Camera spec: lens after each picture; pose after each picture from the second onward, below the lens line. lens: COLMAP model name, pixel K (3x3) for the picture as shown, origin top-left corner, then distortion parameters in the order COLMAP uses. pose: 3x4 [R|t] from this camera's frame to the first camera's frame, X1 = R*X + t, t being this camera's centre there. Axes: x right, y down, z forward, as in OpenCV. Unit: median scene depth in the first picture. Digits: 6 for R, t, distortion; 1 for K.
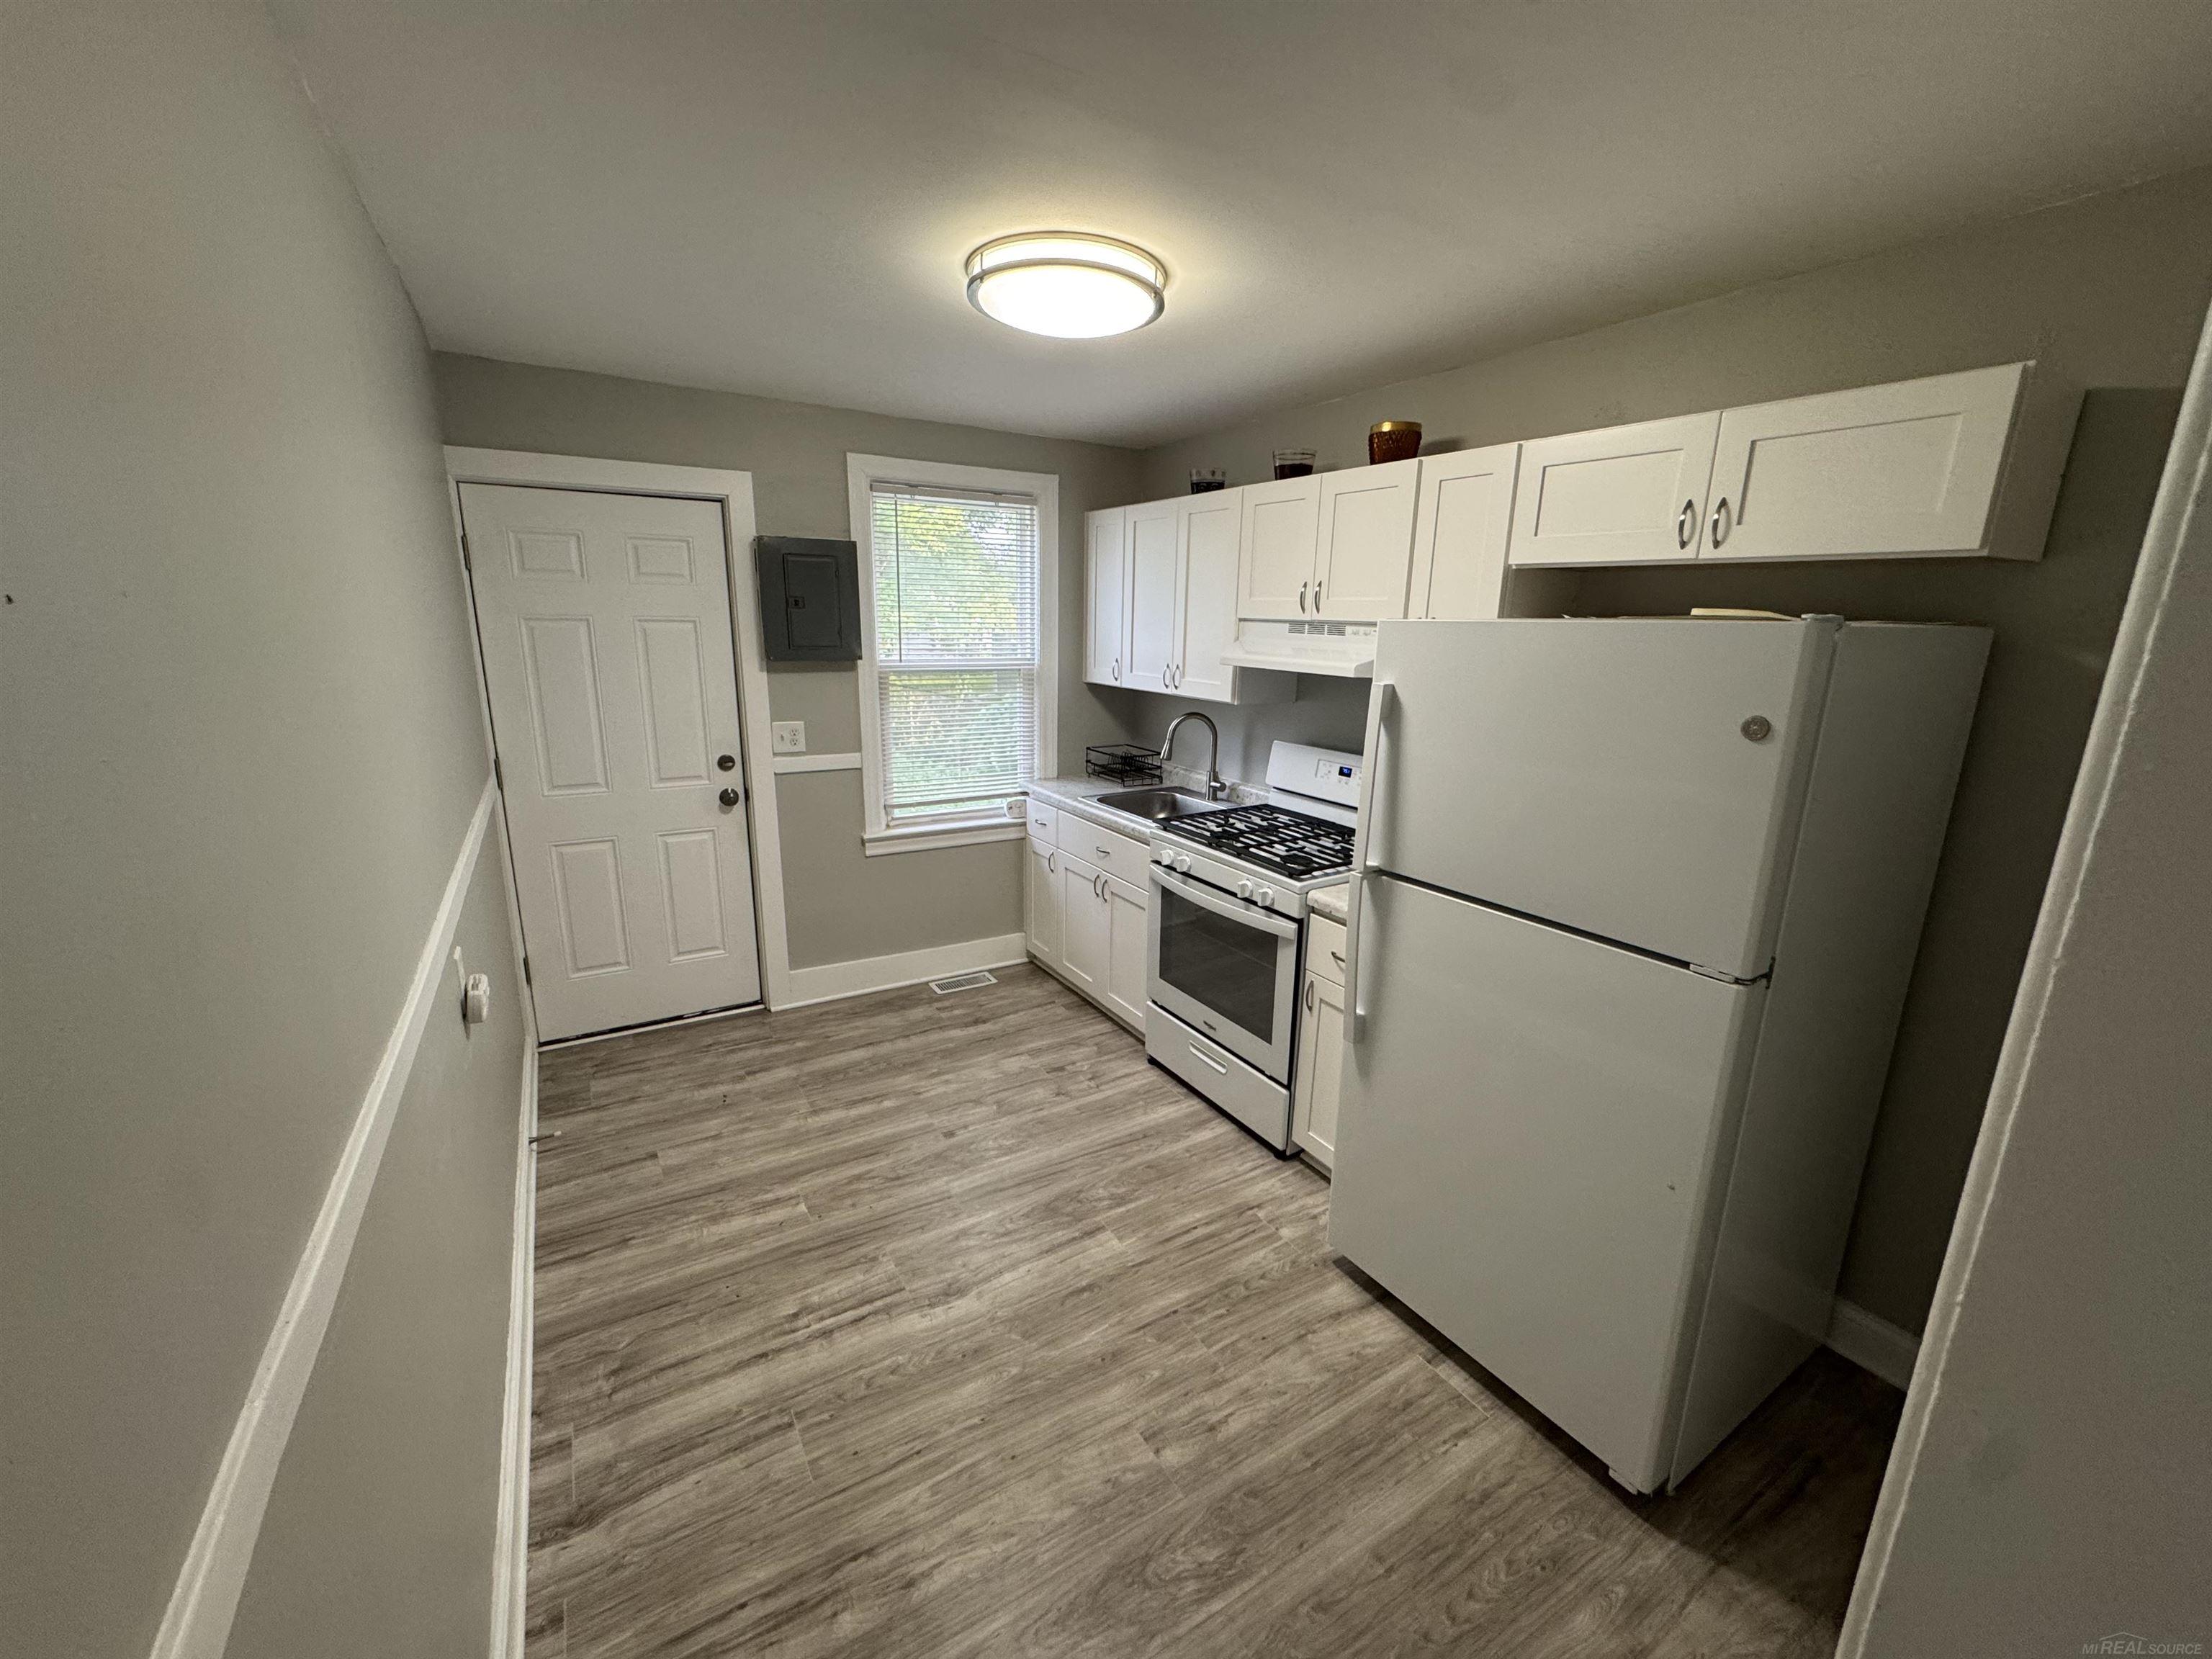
lens RADIAL K [[886.9, 0, 1106.0], [0, 886.9, 829.5], [0, 0, 1]] dist [-0.000228, 0.000023]
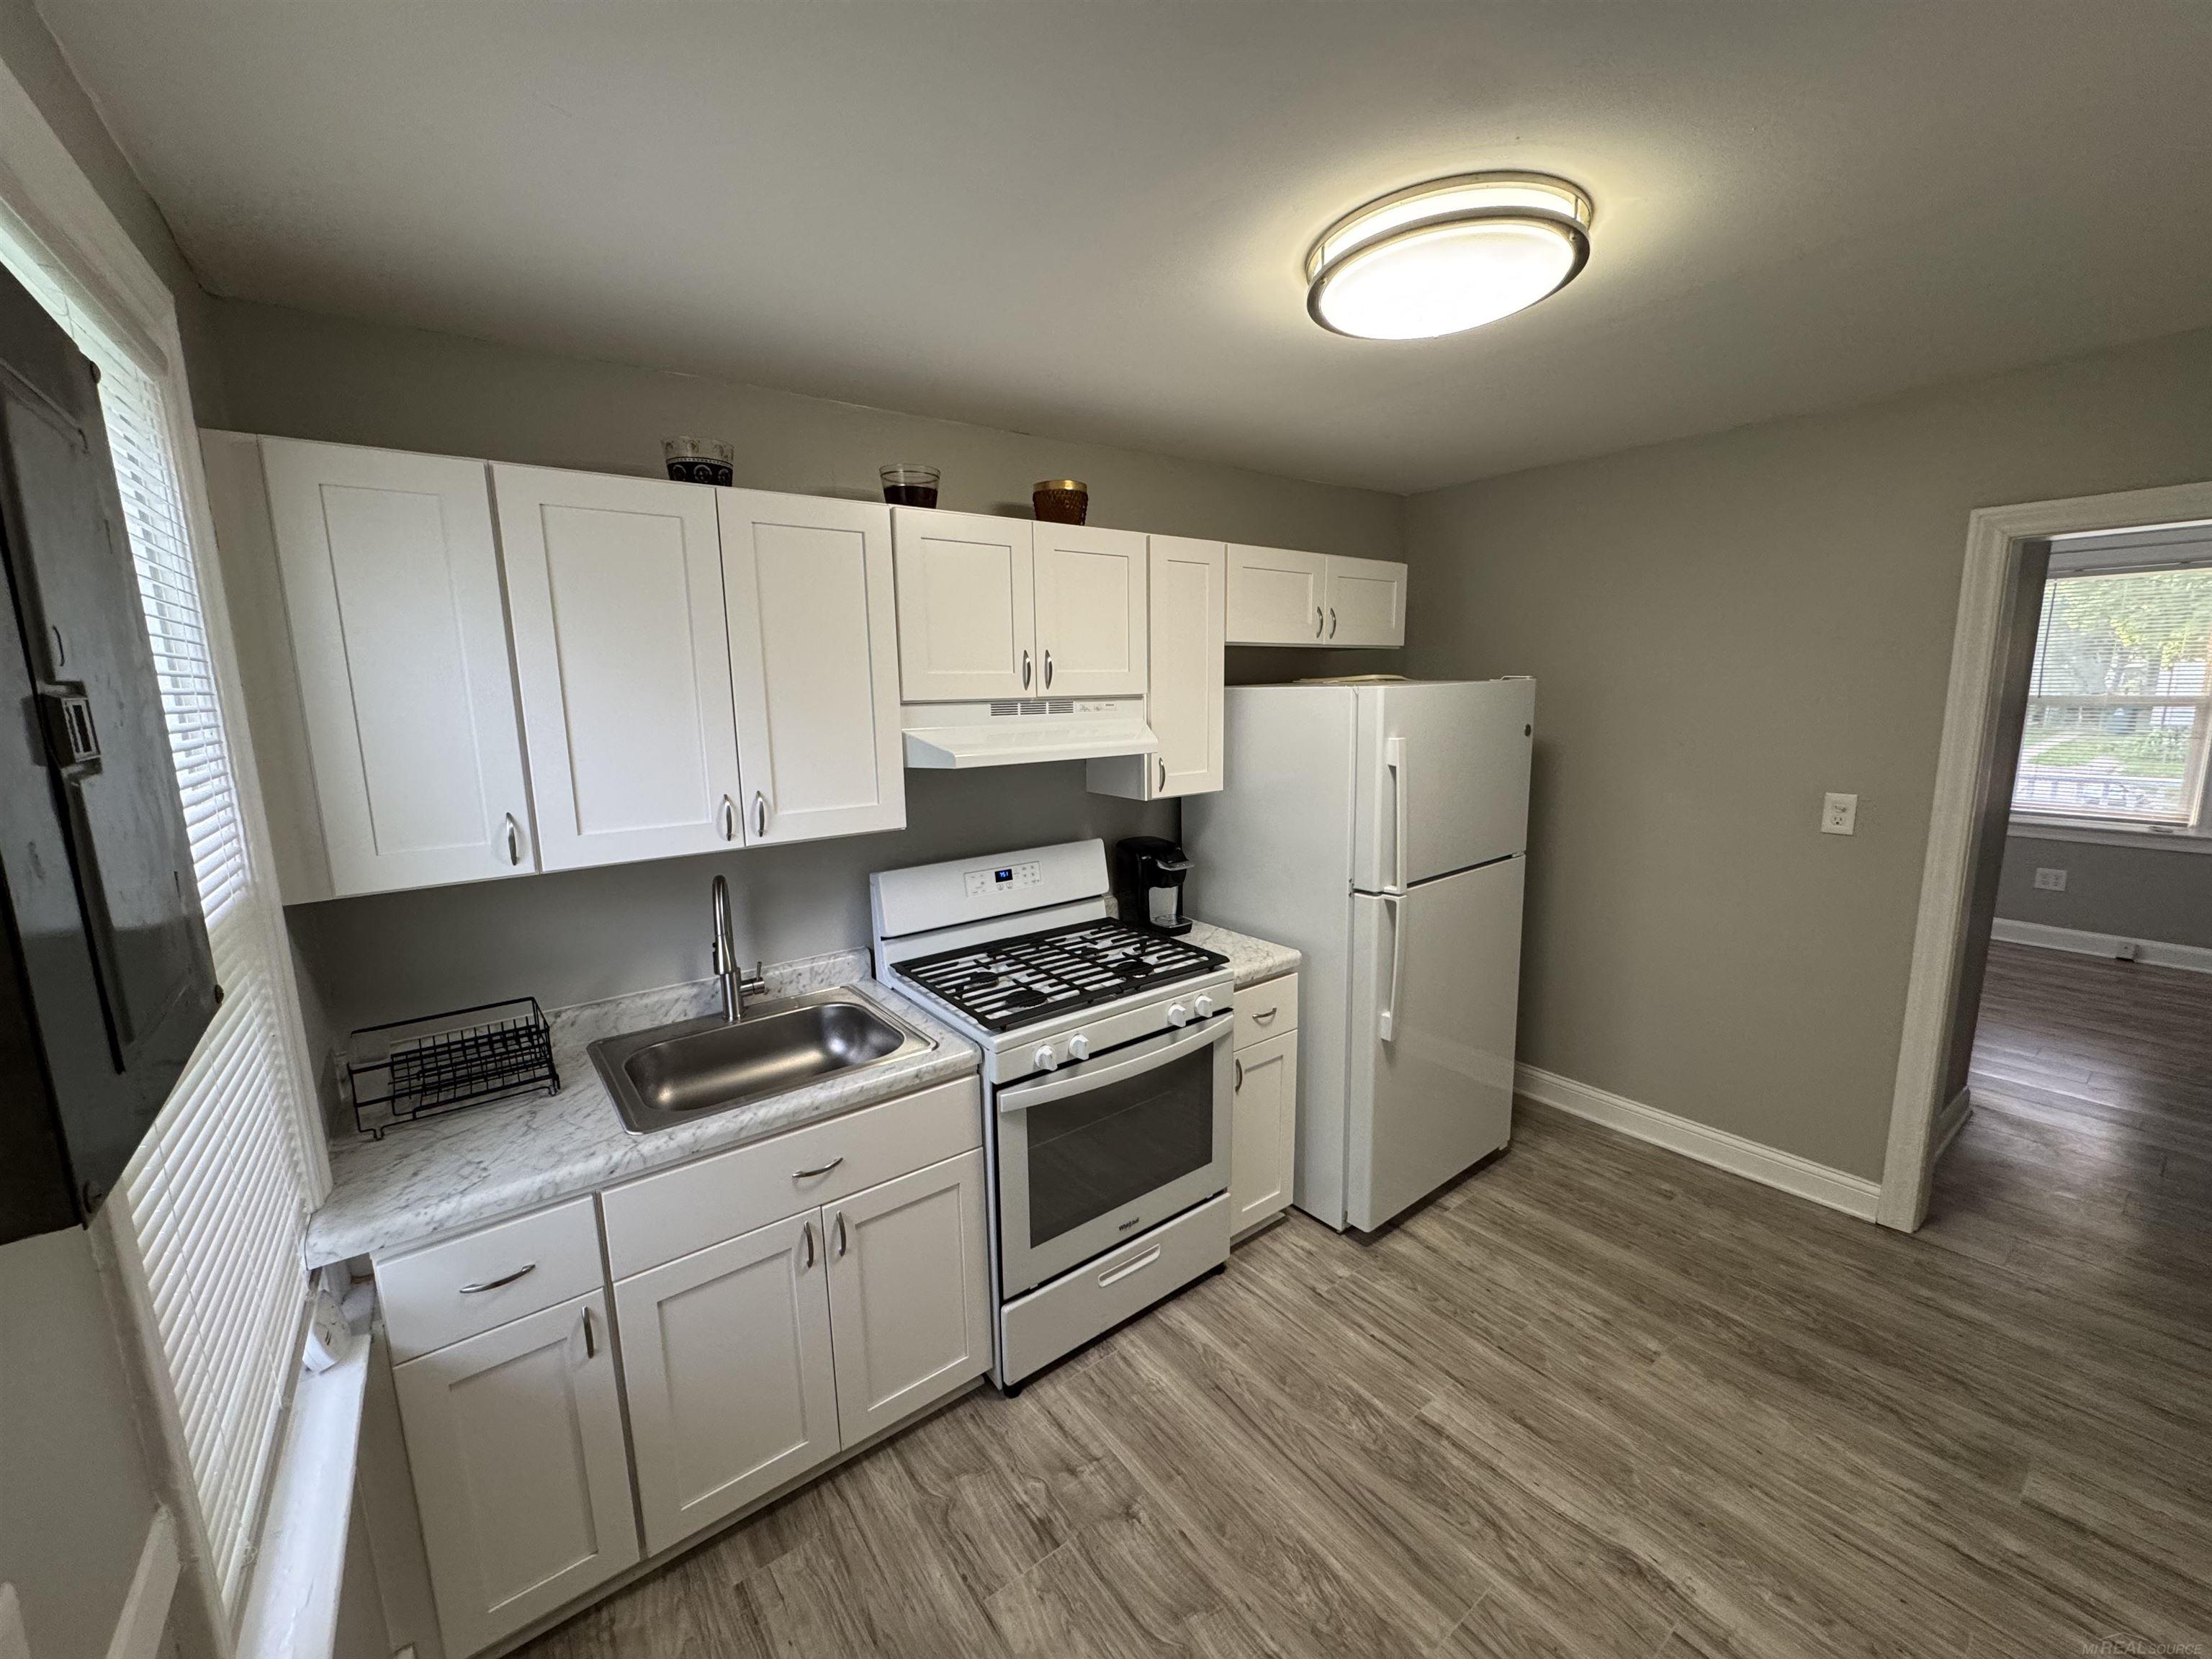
lens RADIAL K [[879.4, 0, 1106.0], [0, 879.4, 829.5], [0, 0, 1]] dist [-0.002746, -0.000424]
pose [[-0.101667, -0.182125, 0.978005, -0.592767], [0.253656, 0.945859, 0.202507, -0.273361], [-0.961937, 0.268665, -0.049965, 1.030068]]
